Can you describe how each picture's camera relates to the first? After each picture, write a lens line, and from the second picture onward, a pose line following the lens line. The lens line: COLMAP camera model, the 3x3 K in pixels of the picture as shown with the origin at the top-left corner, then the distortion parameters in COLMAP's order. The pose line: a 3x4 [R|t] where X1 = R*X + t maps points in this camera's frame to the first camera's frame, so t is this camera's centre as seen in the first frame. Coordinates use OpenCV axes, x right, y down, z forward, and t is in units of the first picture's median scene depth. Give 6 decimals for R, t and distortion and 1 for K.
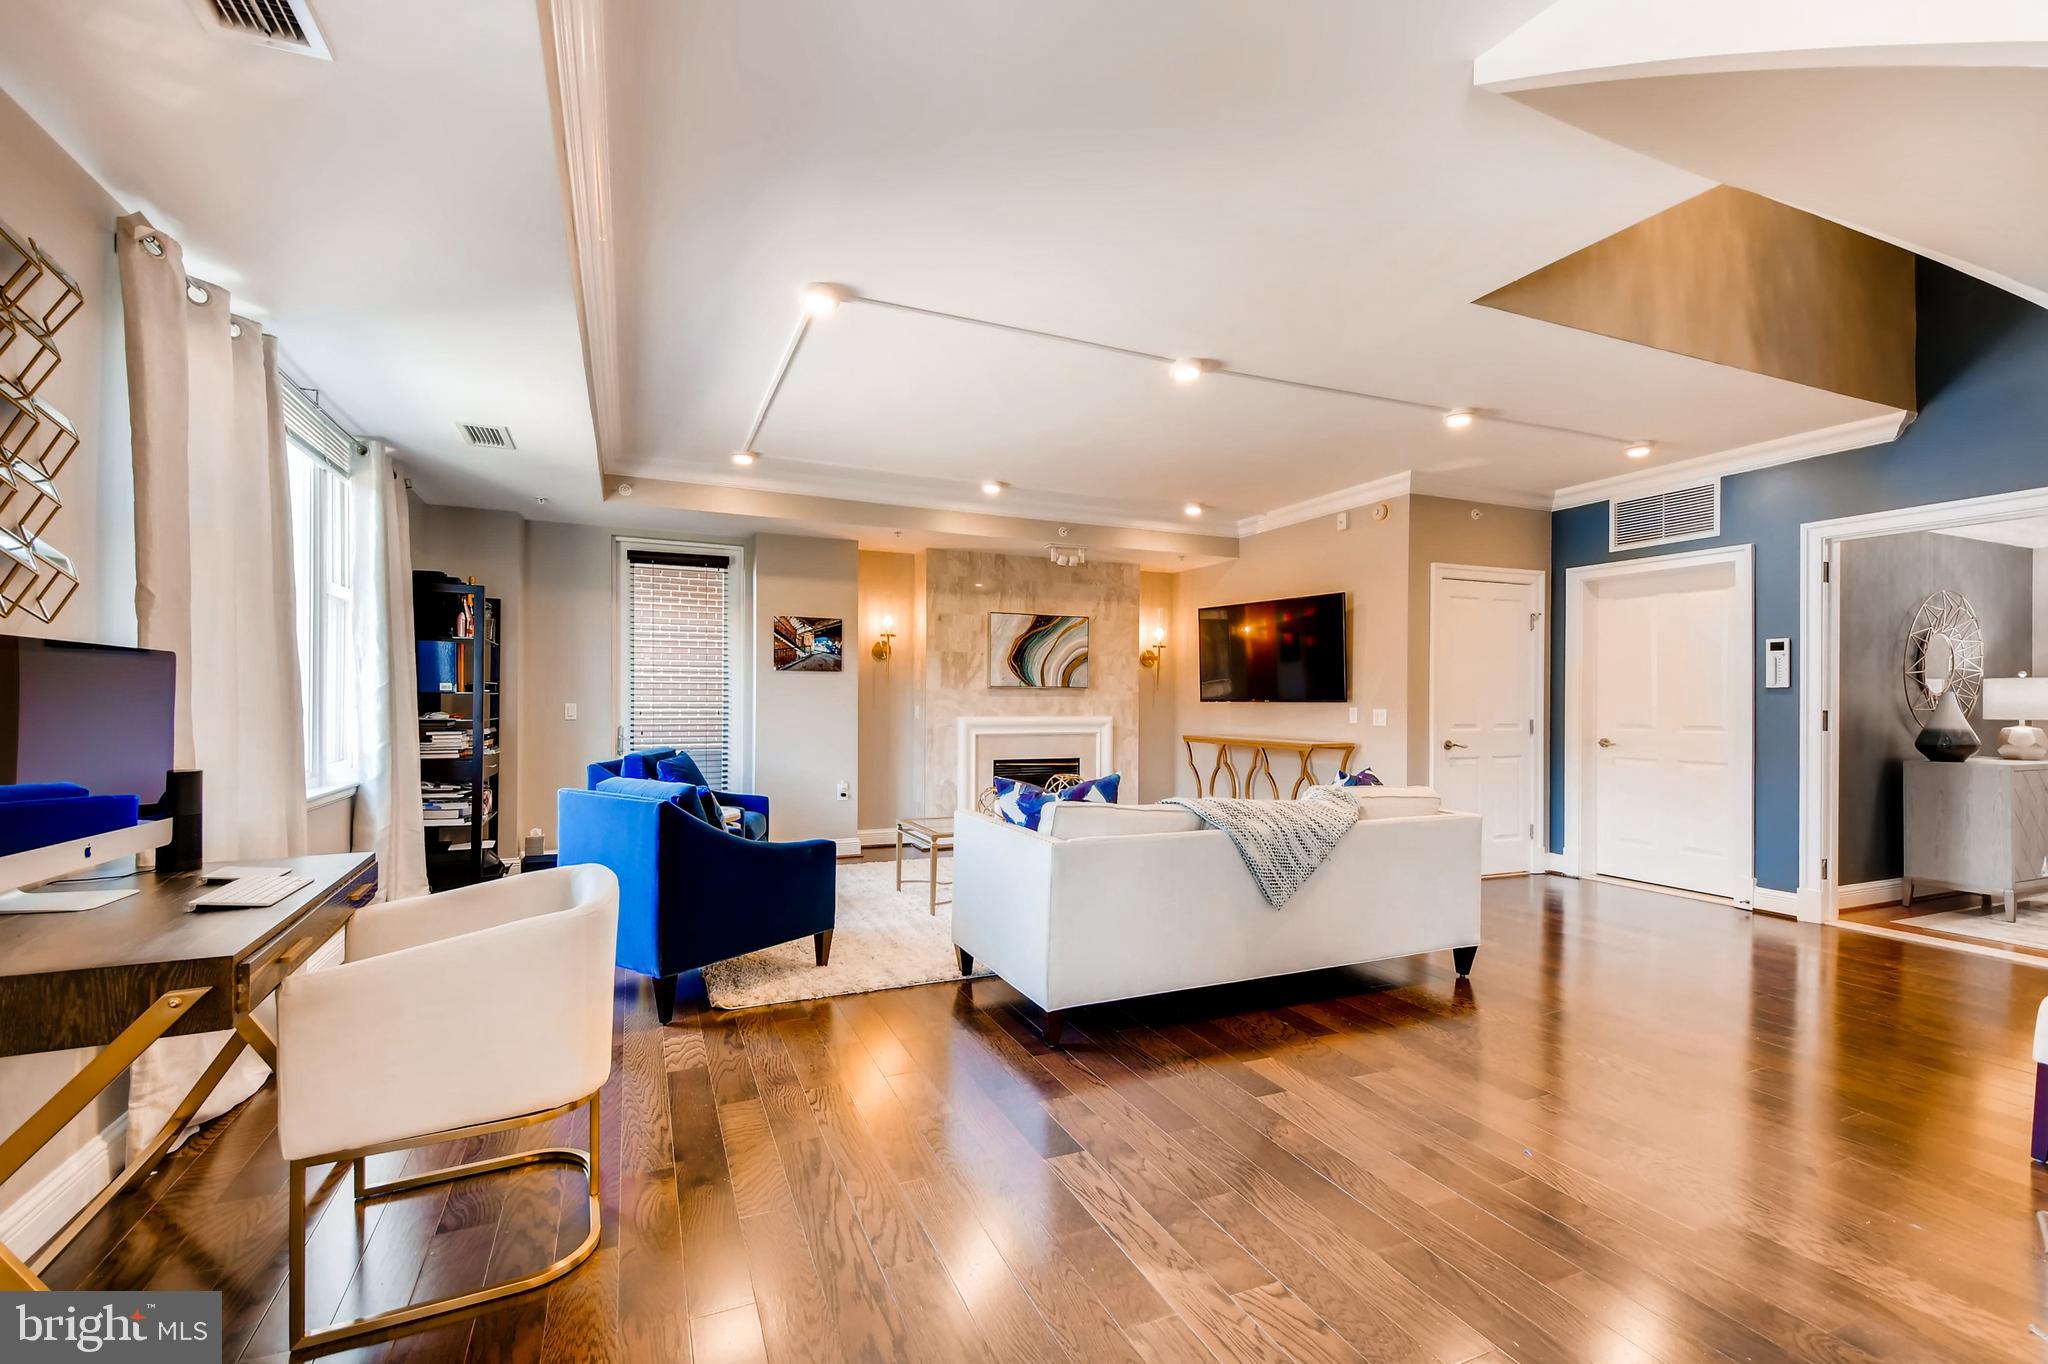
lens RADIAL K [[872.2, 0, 1014.2], [0, 872.2, 699.8], [0, 0, 1]] dist [0.048153, -0.026154]
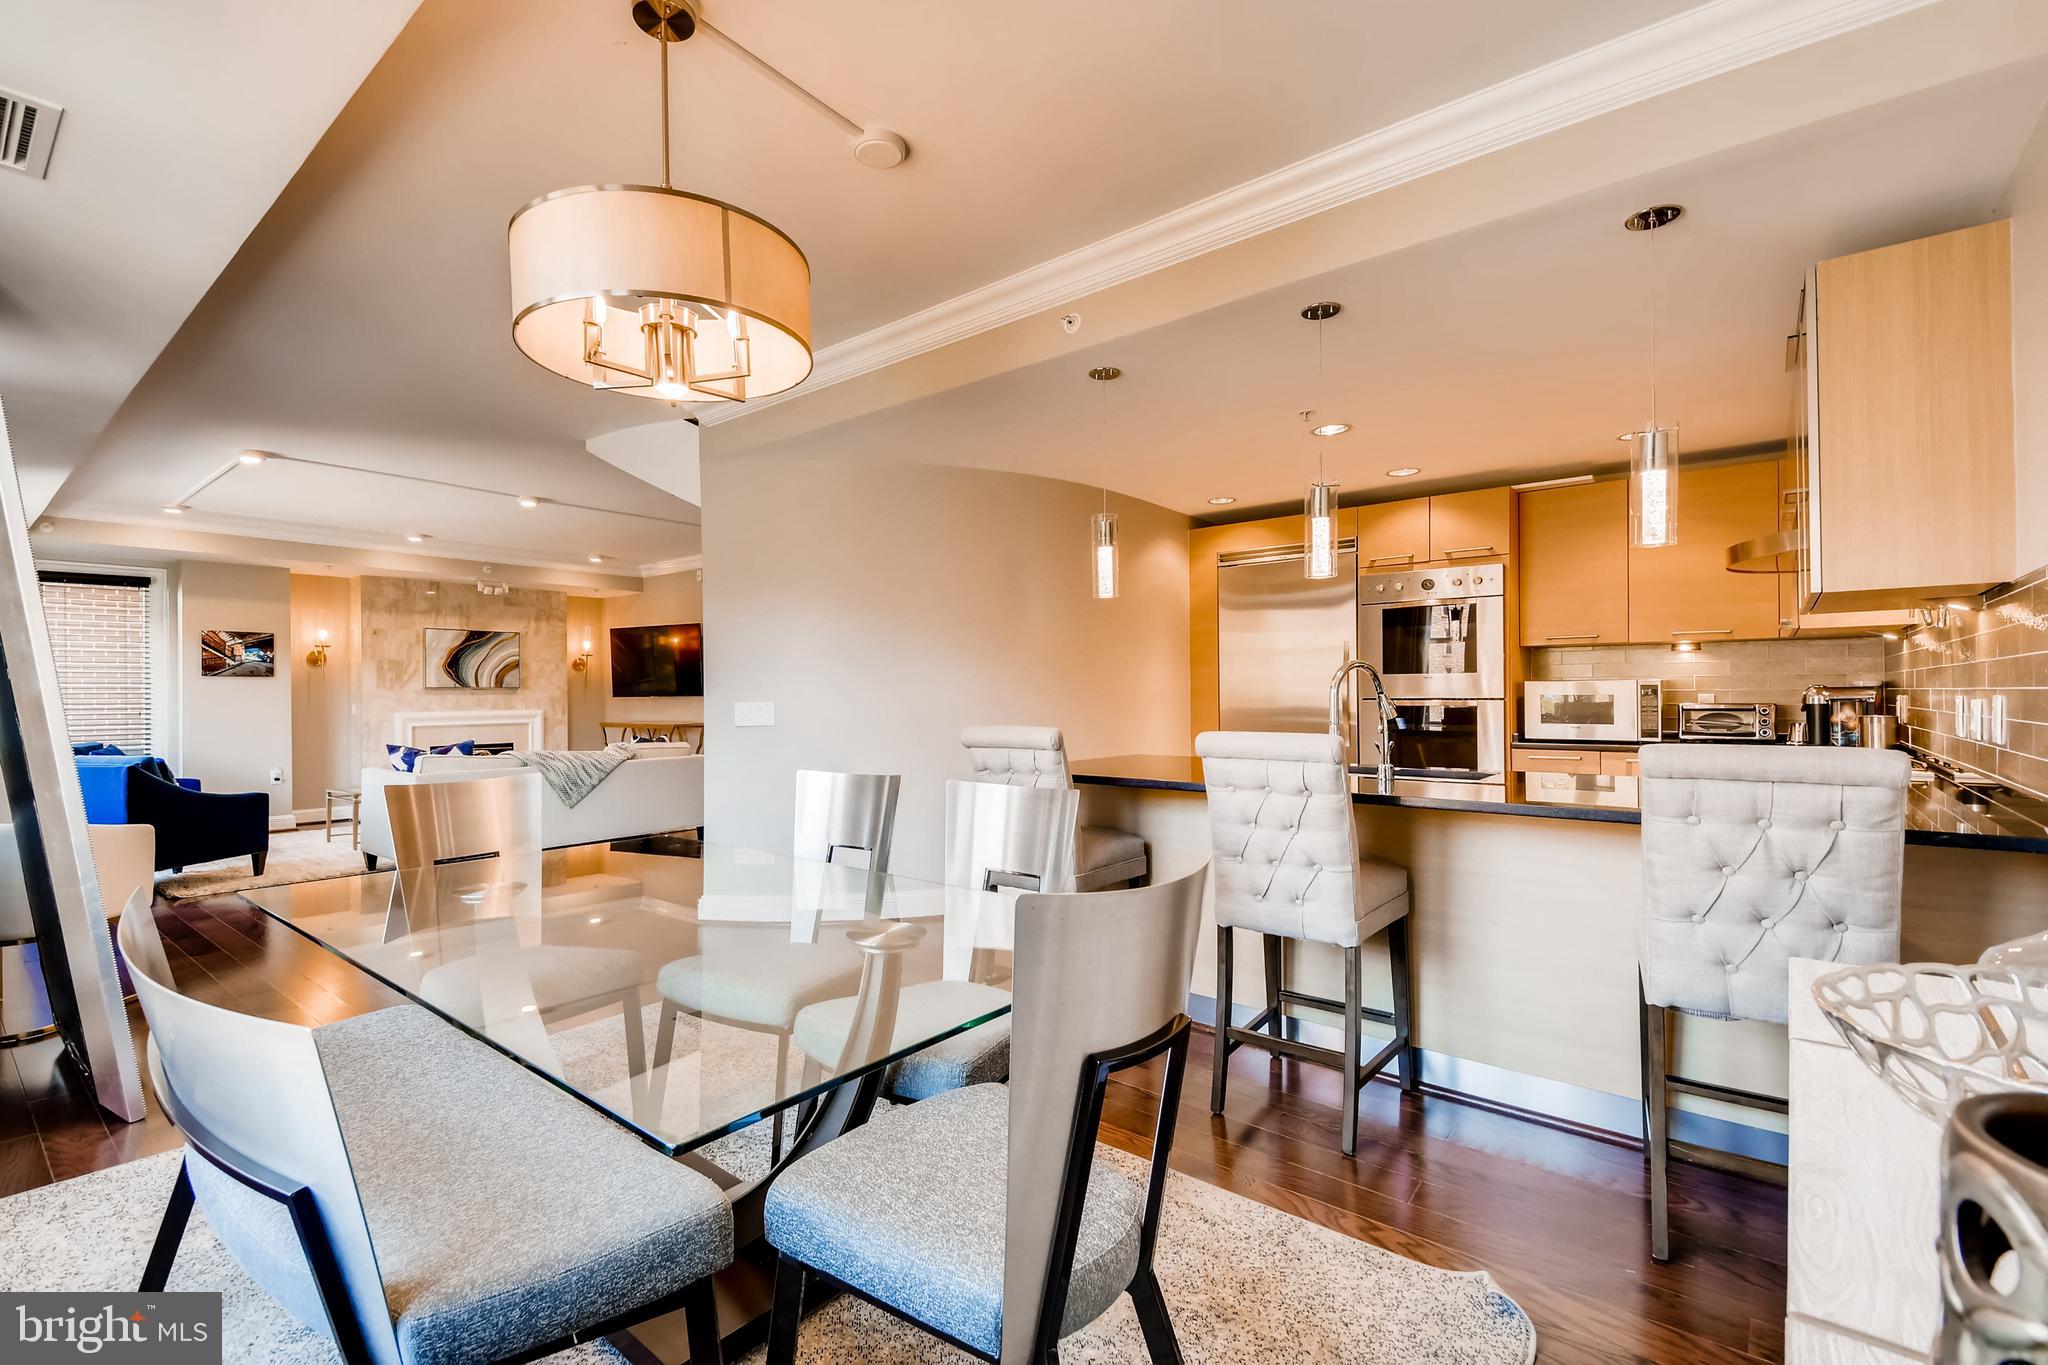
lens RADIAL K [[908.3, 0, 991.2], [0, 908.3, 695.1], [0, 0, 1]] dist [0.059131, -0.031039]
pose [[0.897417, -0.012975, 0.440992, 0.123099], [0.013038, 0.999911, 0.002887, 0.002271], [-0.440990, 0.003159, 0.897506, -0.583988]]
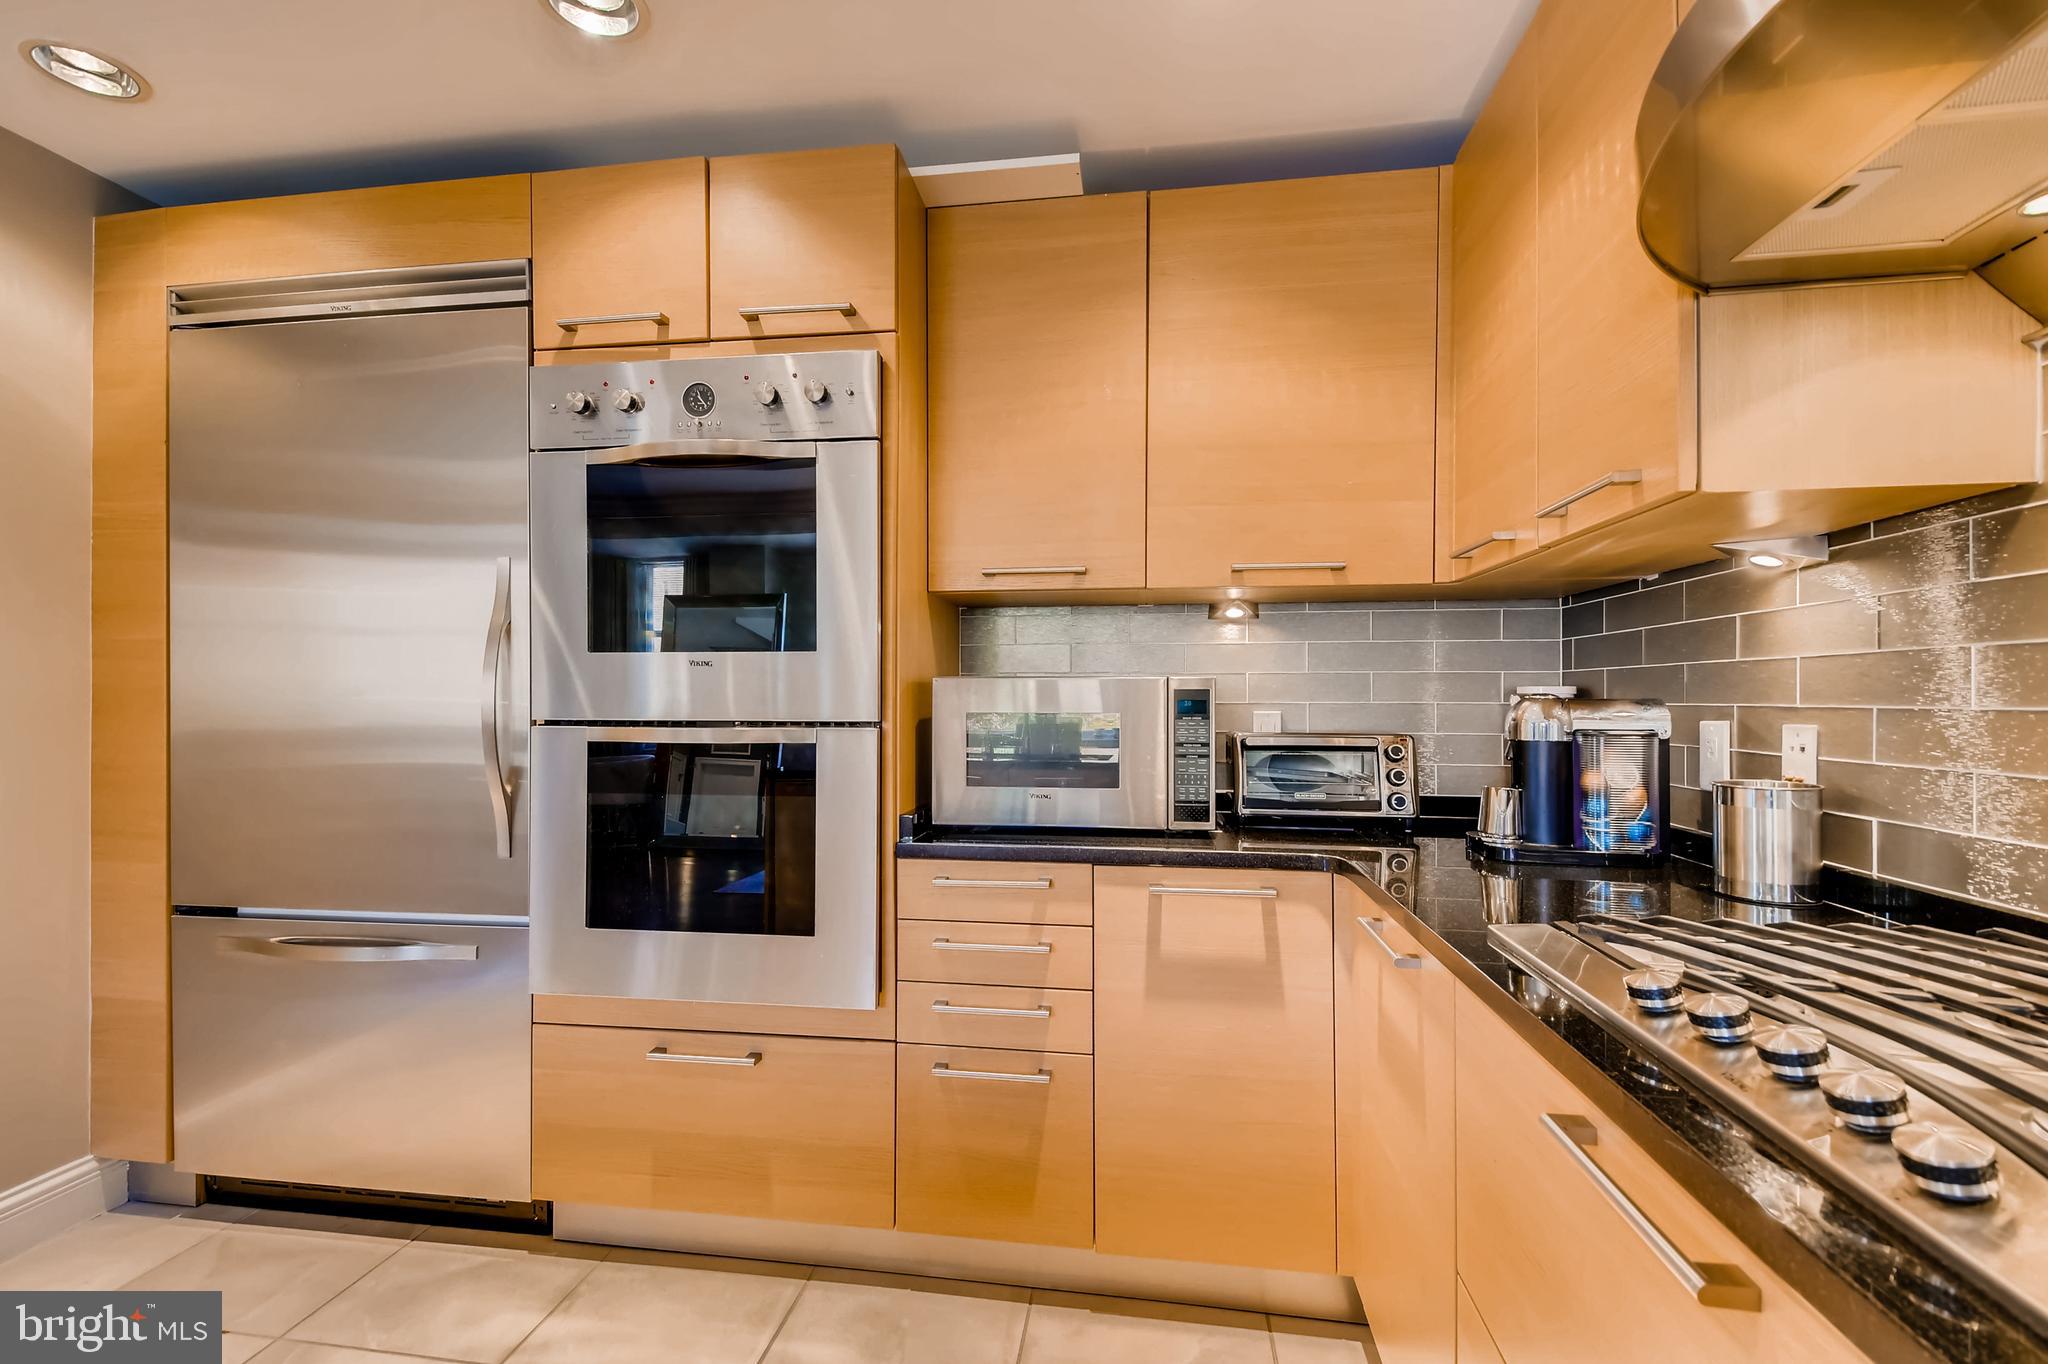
lens RADIAL K [[886.1, 0, 1015.2], [0, 886.1, 696.0], [0, 0, 1]] dist [0.047685, -0.027892]
pose [[0.546208, -0.003681, 0.837641, 0.642559], [0.003320, 0.999992, 0.002230, 0.004223], [-0.837643, 0.001563, 0.546216, -0.264699]]
